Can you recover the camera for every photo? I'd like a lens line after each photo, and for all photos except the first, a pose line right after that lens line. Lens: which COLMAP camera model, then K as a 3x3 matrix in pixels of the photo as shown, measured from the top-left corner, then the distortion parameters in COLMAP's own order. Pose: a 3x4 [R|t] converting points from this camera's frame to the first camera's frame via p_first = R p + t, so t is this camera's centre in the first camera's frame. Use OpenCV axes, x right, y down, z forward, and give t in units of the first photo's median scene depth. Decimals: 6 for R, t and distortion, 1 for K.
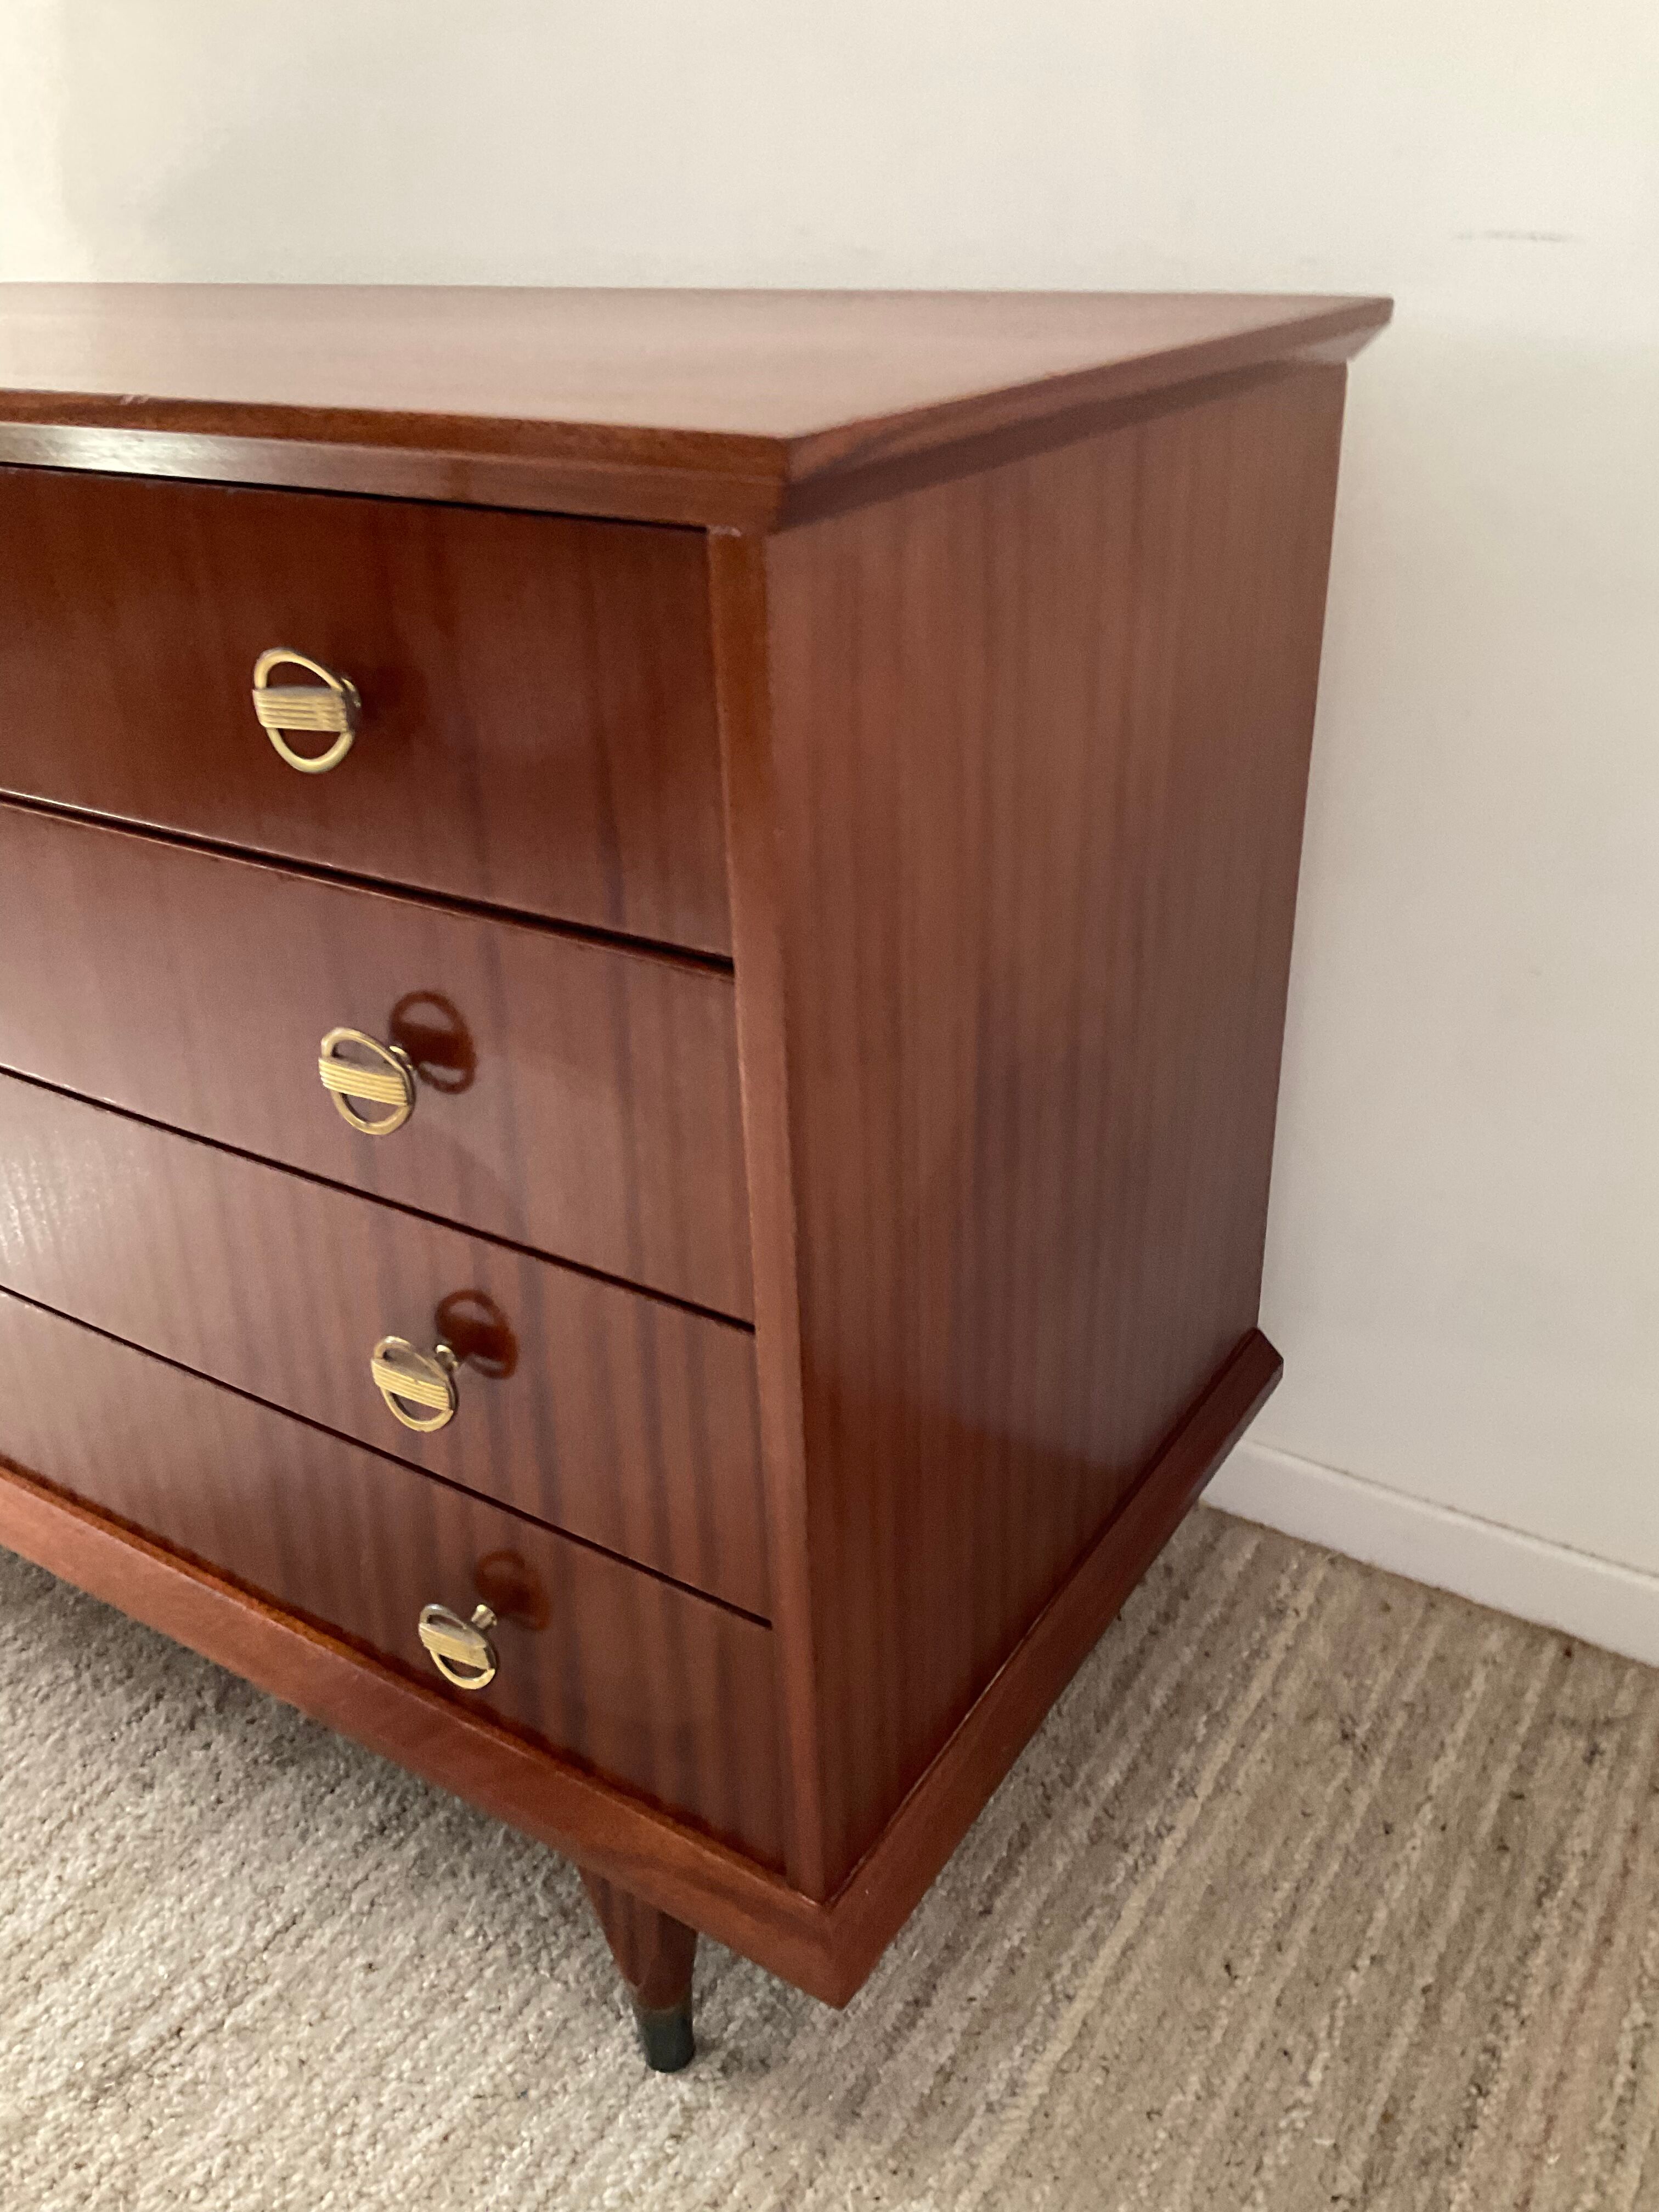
lens RADIAL K [[1869.6, 0, 837.8], [0, 1869.6, 1095.8], [0, 0, 1]] dist [0.019335, -0.039298]
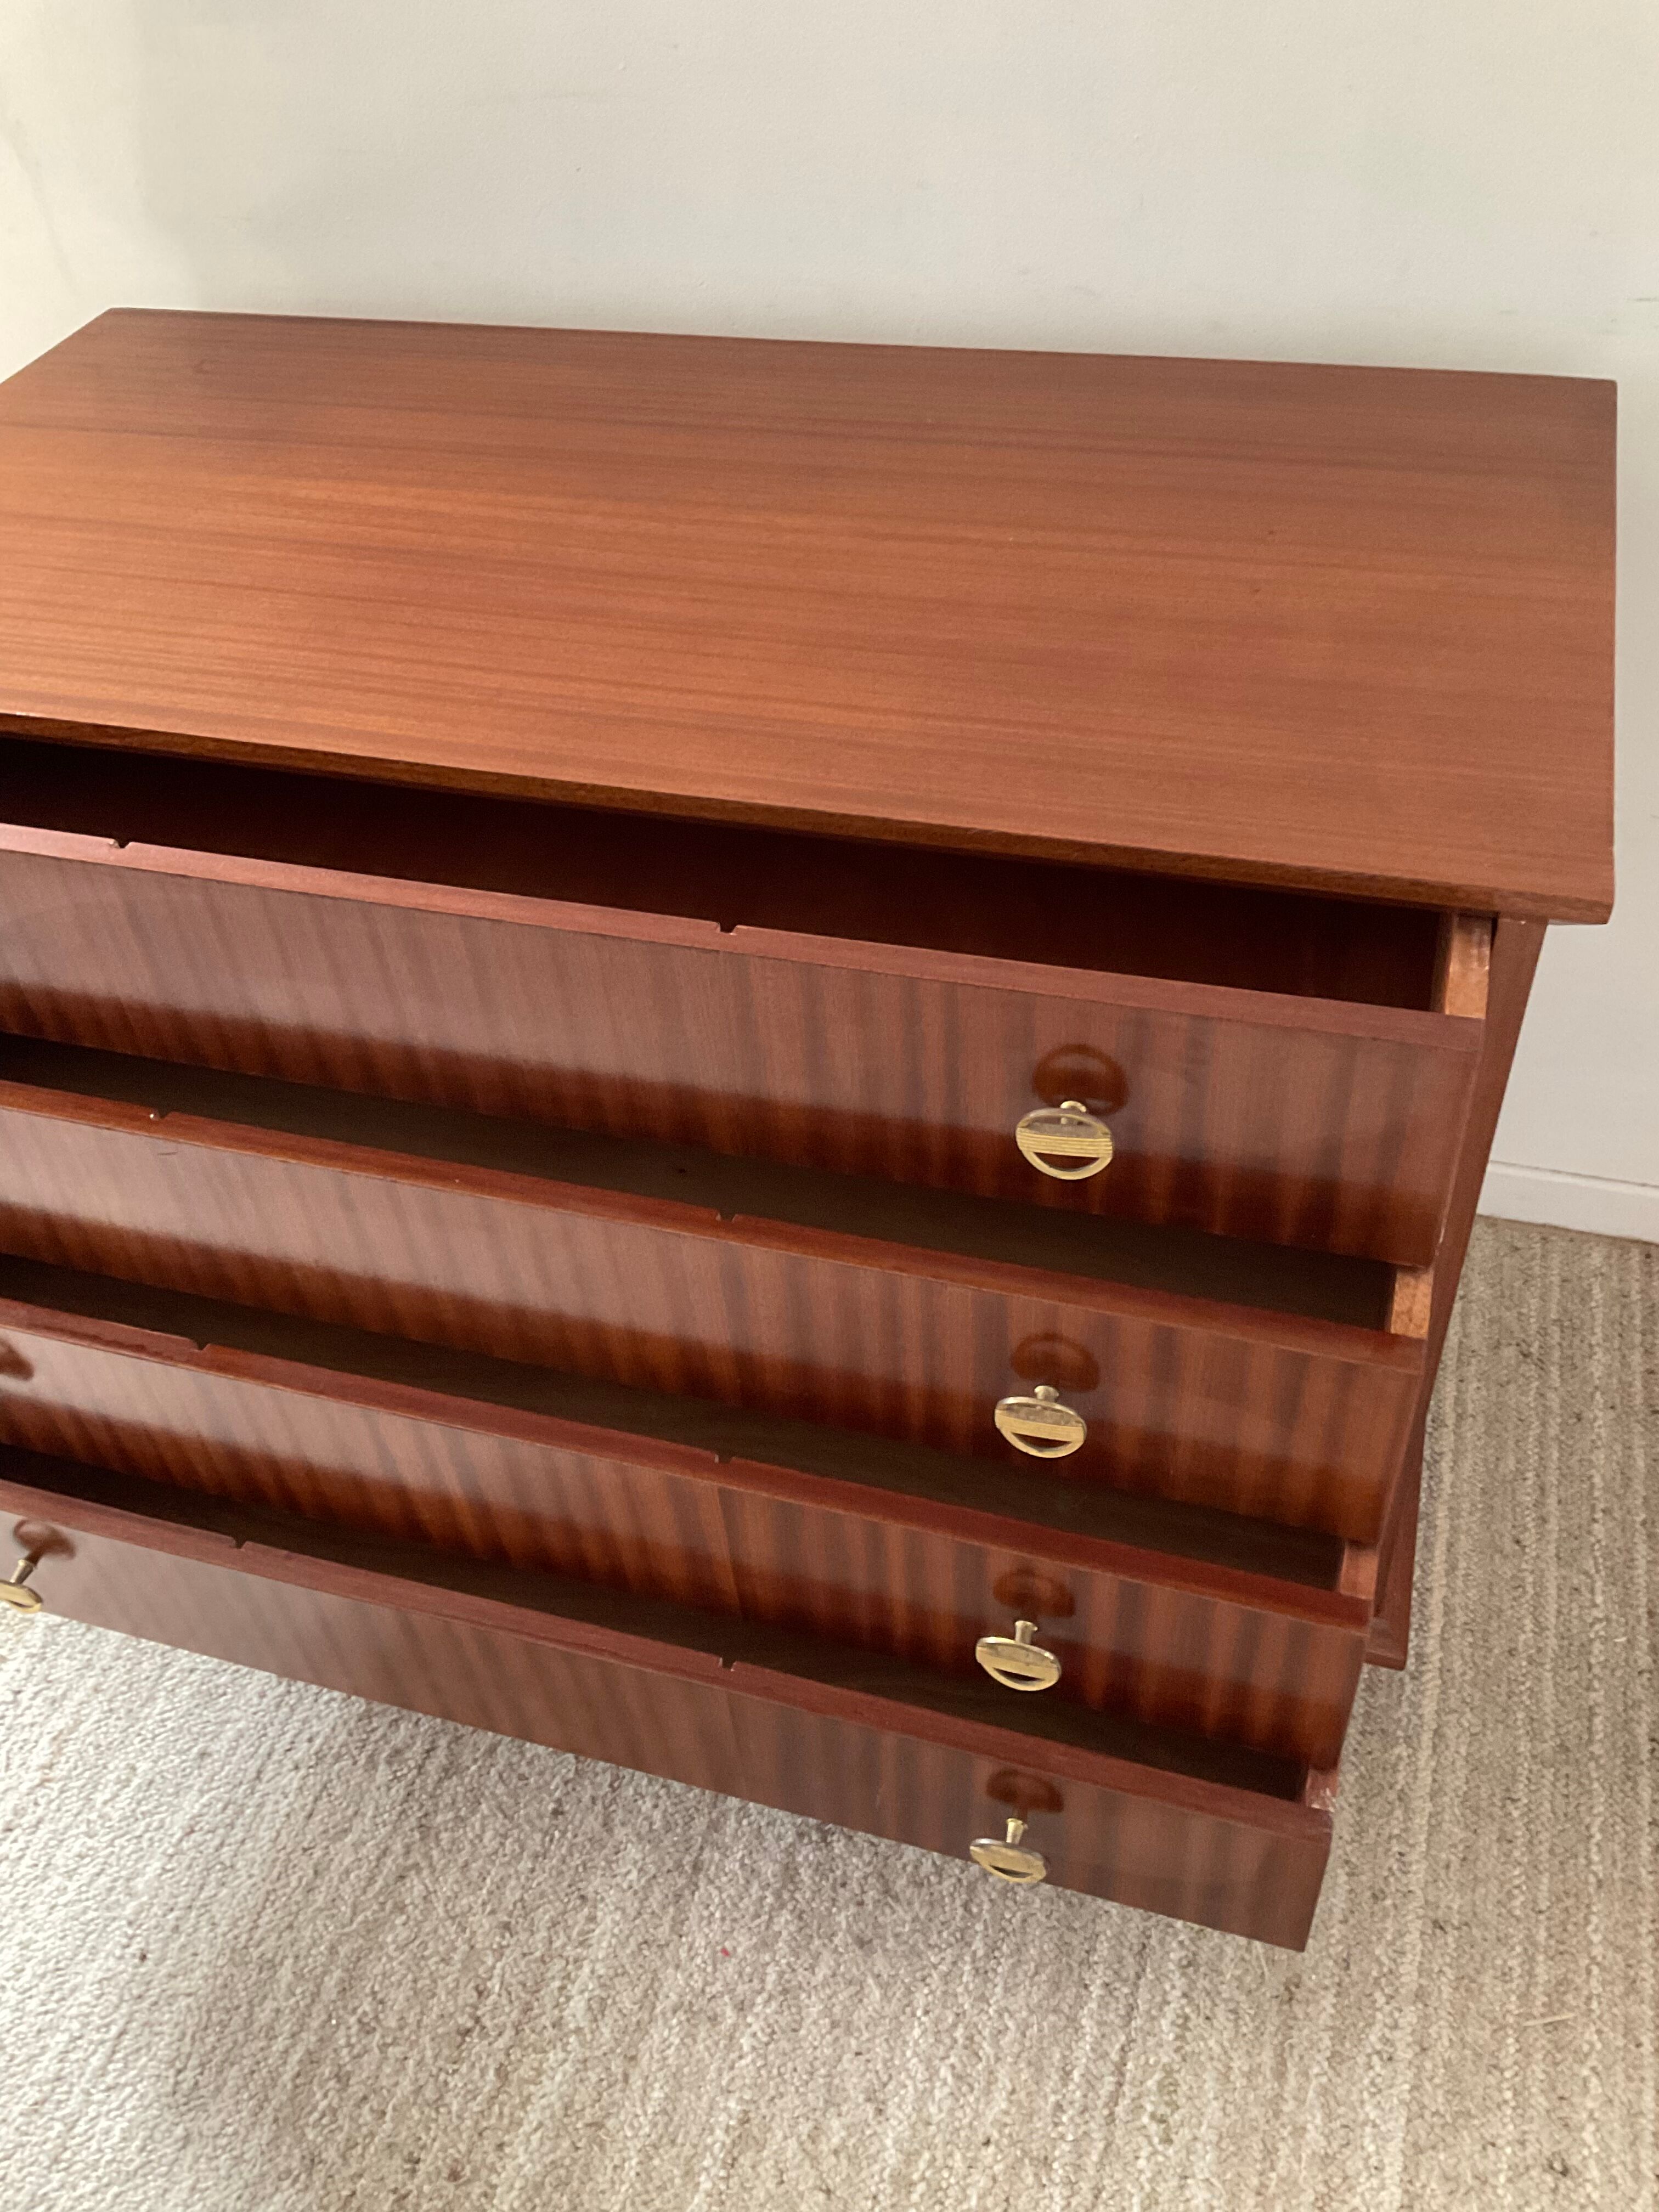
lens RADIAL K [[1869.6, 0, 828.0], [0, 1869.6, 1098.6], [0, 0, 1]] dist [0.019335, -0.039298]
pose [[0.962198, -0.219133, 0.161725, -0.480960], [0.164899, 0.941343, 0.294416, -0.391001], [-0.216755, -0.256619, 0.941894, -0.183044]]
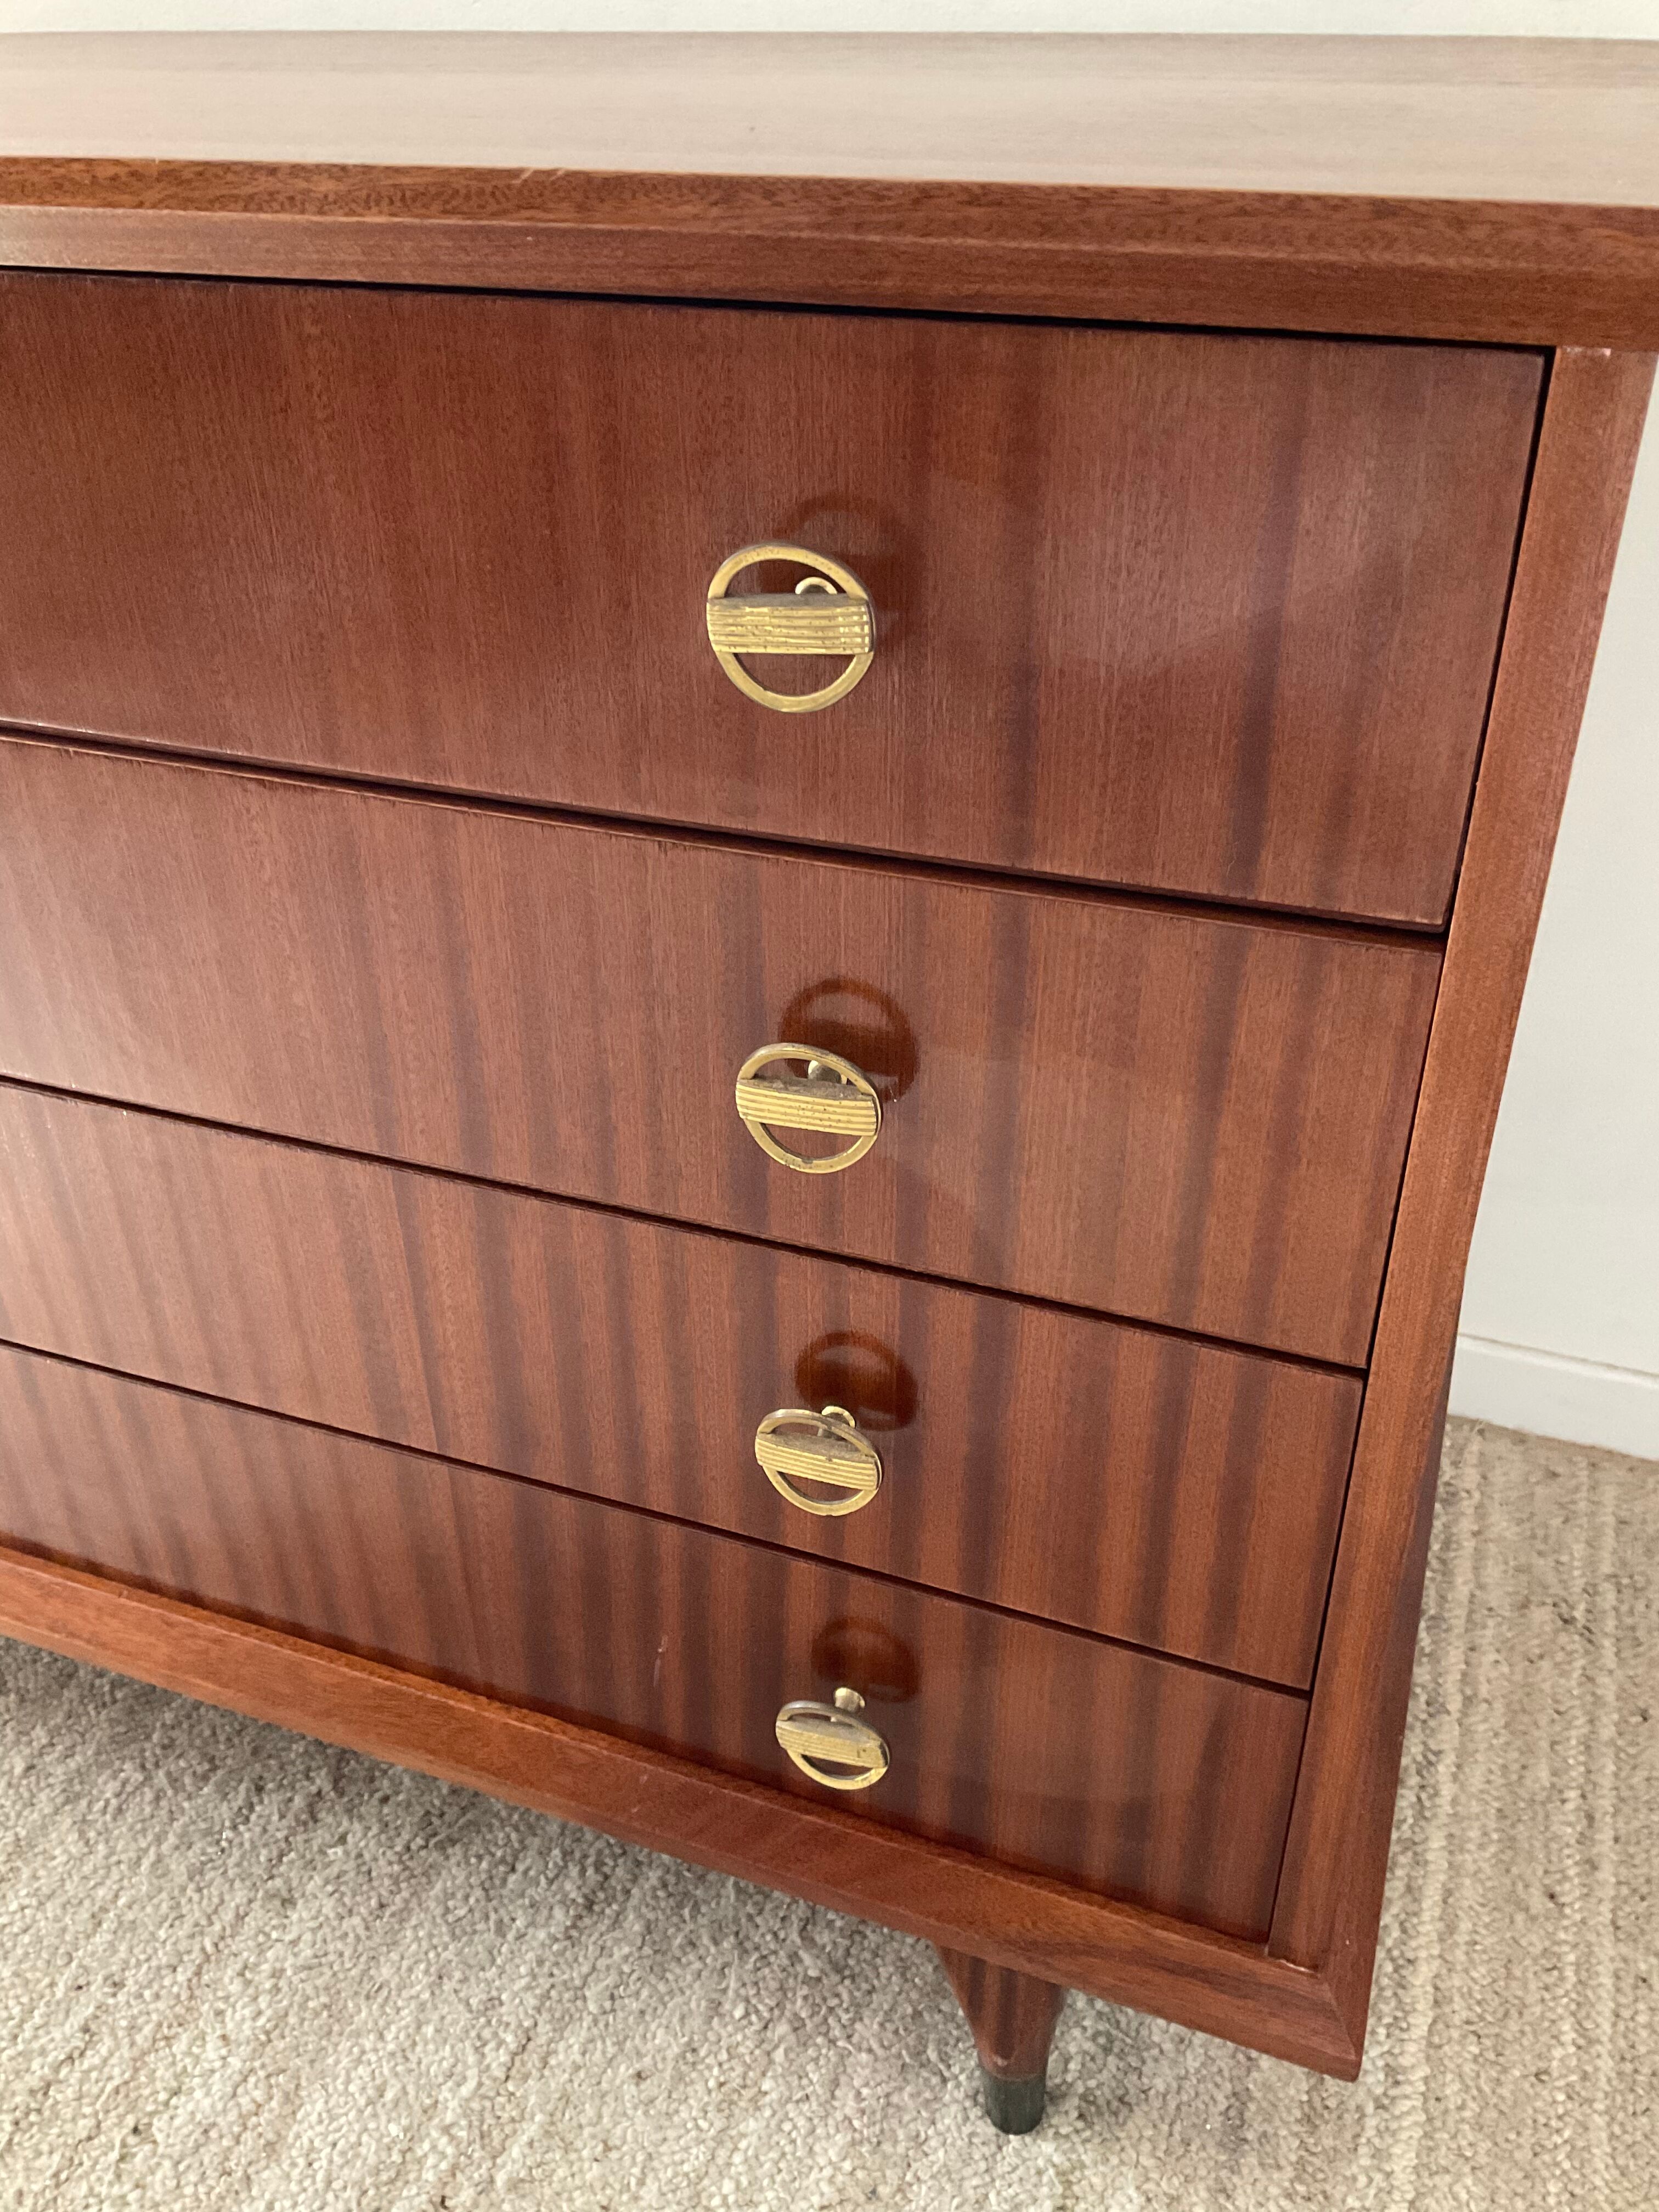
lens RADIAL K [[1869.6, 0, 844.7], [0, 1869.6, 1102.6], [0, 0, 1]] dist [0.019335, -0.039298]
pose [[0.976812, -0.104252, 0.187001, -0.279082], [0.084211, 0.990122, 0.112106, -0.069068], [-0.196841, -0.093759, 0.975942, 0.186386]]
